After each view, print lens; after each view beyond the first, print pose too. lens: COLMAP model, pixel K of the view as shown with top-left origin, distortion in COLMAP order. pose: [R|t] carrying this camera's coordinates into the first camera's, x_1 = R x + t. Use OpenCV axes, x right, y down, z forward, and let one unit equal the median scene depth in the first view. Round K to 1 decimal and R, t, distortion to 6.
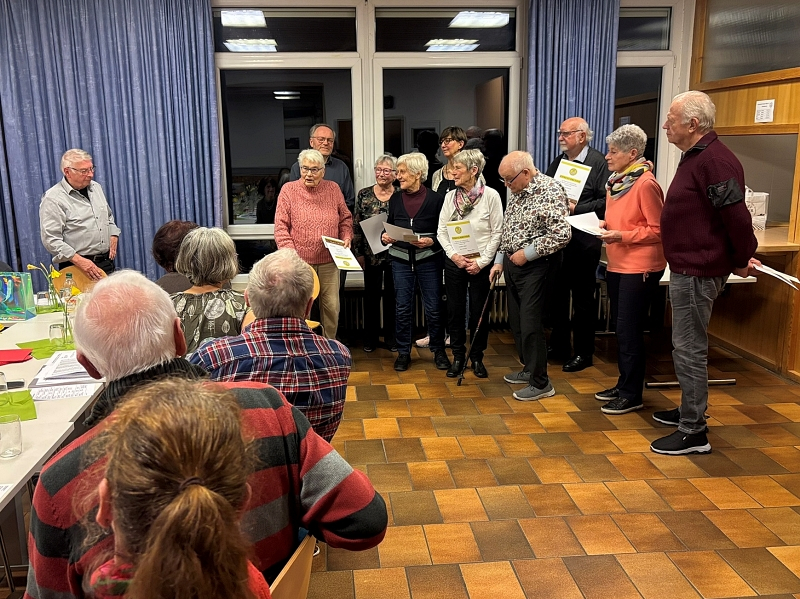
lens RADIAL K [[685.2, 0, 389.6], [0, 685.2, 286.6], [0, 0, 1]] dist [0.027579, -0.025313]
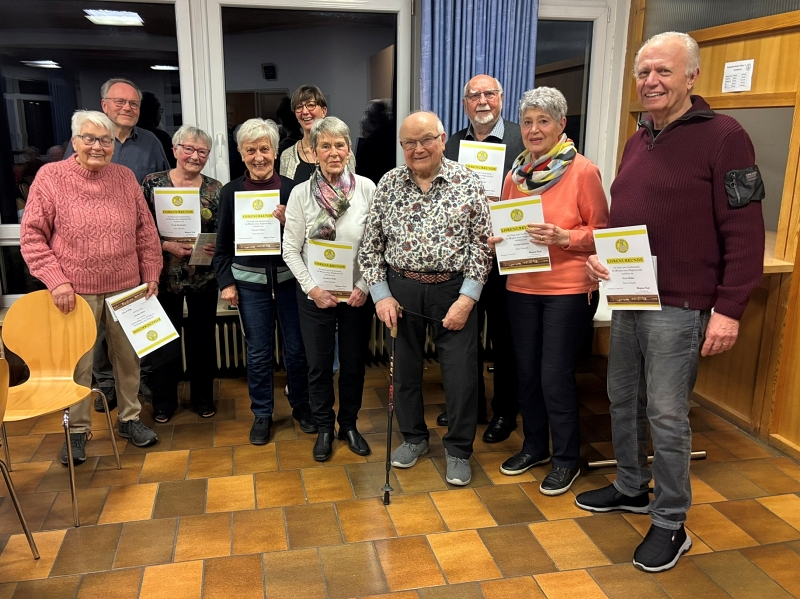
lens RADIAL K [[646.0, 0, 376.0], [0, 646.0, 286.0], [0, 0, 1]] dist [0.032635, -0.034522]
pose [[0.993288, -0.009407, 0.115280, 0.078984], [0.005012, 0.999252, 0.038357, -0.059336], [-0.115555, -0.037522, 0.992592, 0.344456]]
